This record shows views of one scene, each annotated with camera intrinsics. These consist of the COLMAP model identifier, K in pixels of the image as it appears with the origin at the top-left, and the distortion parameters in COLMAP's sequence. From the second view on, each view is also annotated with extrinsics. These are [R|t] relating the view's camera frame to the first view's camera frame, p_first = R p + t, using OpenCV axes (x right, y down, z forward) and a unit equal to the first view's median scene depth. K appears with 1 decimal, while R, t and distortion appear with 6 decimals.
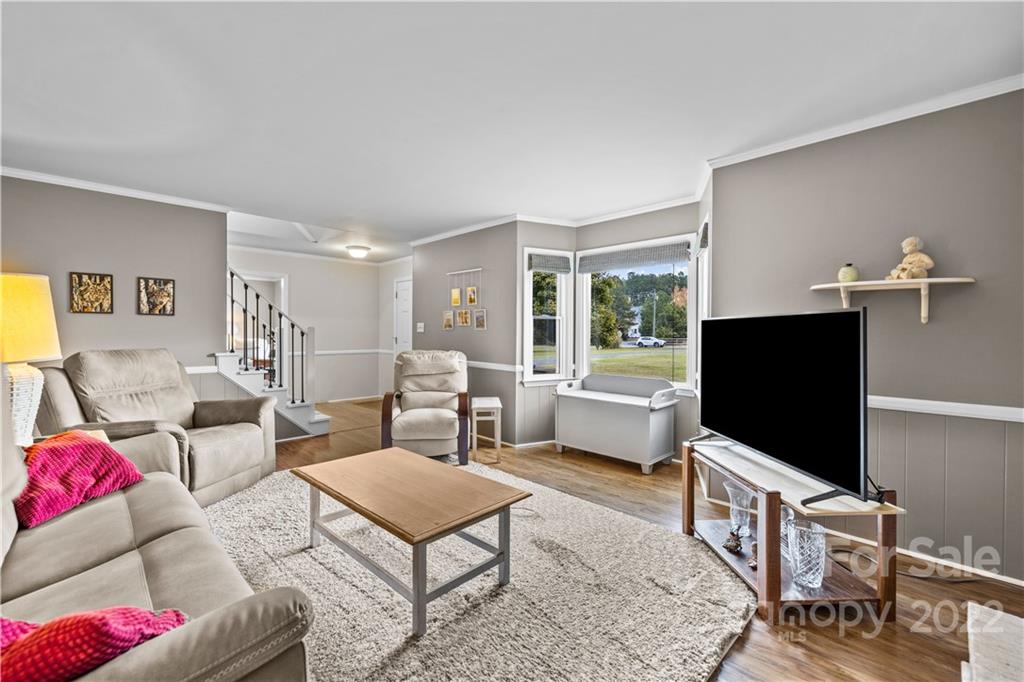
lens RADIAL K [[431.5, 0, 509.8], [0, 431.5, 337.8], [0, 0, 1]] dist [-0.003079, -0.000545]
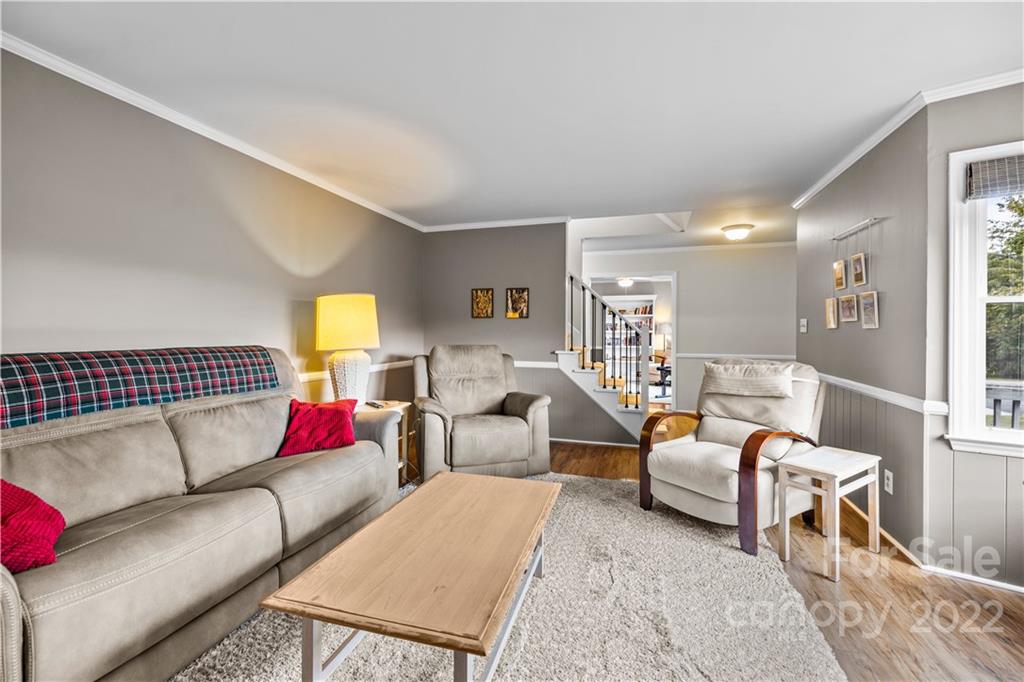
lens RADIAL K [[431.5, 0, 511.8], [0, 431.5, 331.6], [0, 0, 1]] dist [-0.003079, -0.000545]
pose [[0.460407, 0.000956, -0.887708, 0.246975], [-0.014891, 0.999867, -0.006647, -0.004503], [0.887583, 0.016279, 0.460360, 0.382428]]
